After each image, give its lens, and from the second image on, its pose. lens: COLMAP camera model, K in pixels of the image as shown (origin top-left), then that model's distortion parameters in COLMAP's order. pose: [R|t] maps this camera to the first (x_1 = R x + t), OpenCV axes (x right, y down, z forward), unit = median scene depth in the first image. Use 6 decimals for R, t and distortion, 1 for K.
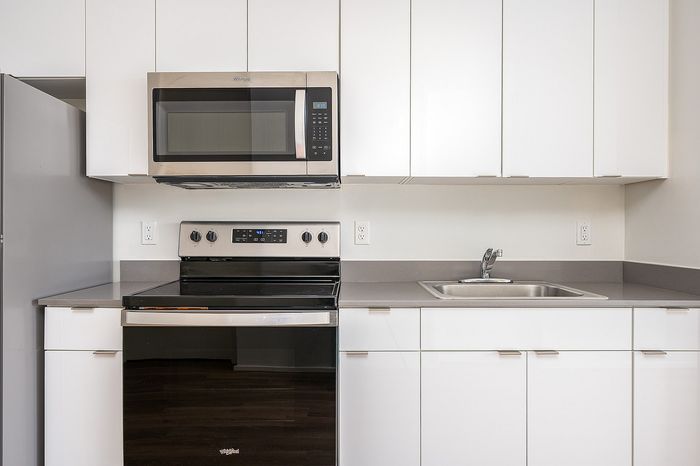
lens RADIAL K [[482.6, 0, 356.3], [0, 482.6, 241.1], [0, 0, 1]] dist [0.015332, -0.006073]
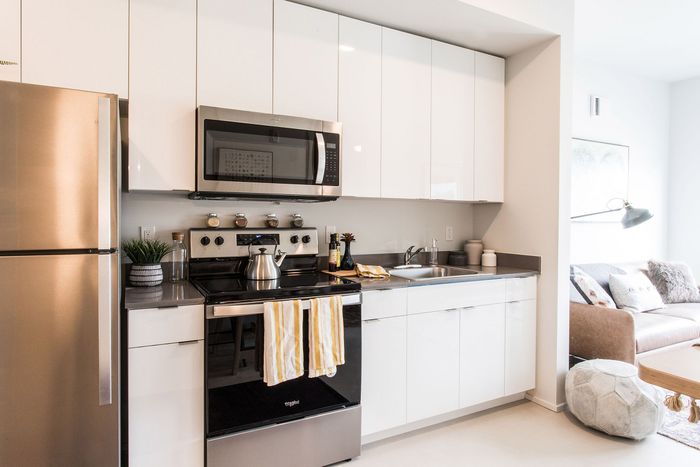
lens RADIAL K [[412.6, 0, 353.6], [0, 412.6, 230.2], [0, 0, 1]] dist [-0.020368, -0.002146]
pose [[0.884562, -0.003054, 0.466412, -0.550816], [0.009763, 0.999881, -0.011970, -0.022502], [-0.466320, 0.015142, 0.884486, -0.072412]]
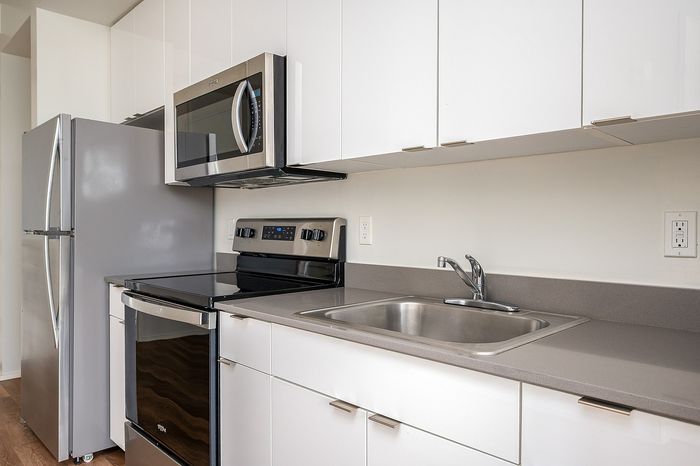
lens RADIAL K [[487.3, 0, 335.7], [0, 487.3, 234.0], [0, 0, 1]] dist [0.065507, -0.000645]
pose [[0.702949, 0.012672, -0.711128, 0.667342], [-0.024363, 0.999684, -0.006268, -0.005641], [0.710823, 0.021731, 0.703035, 0.421469]]
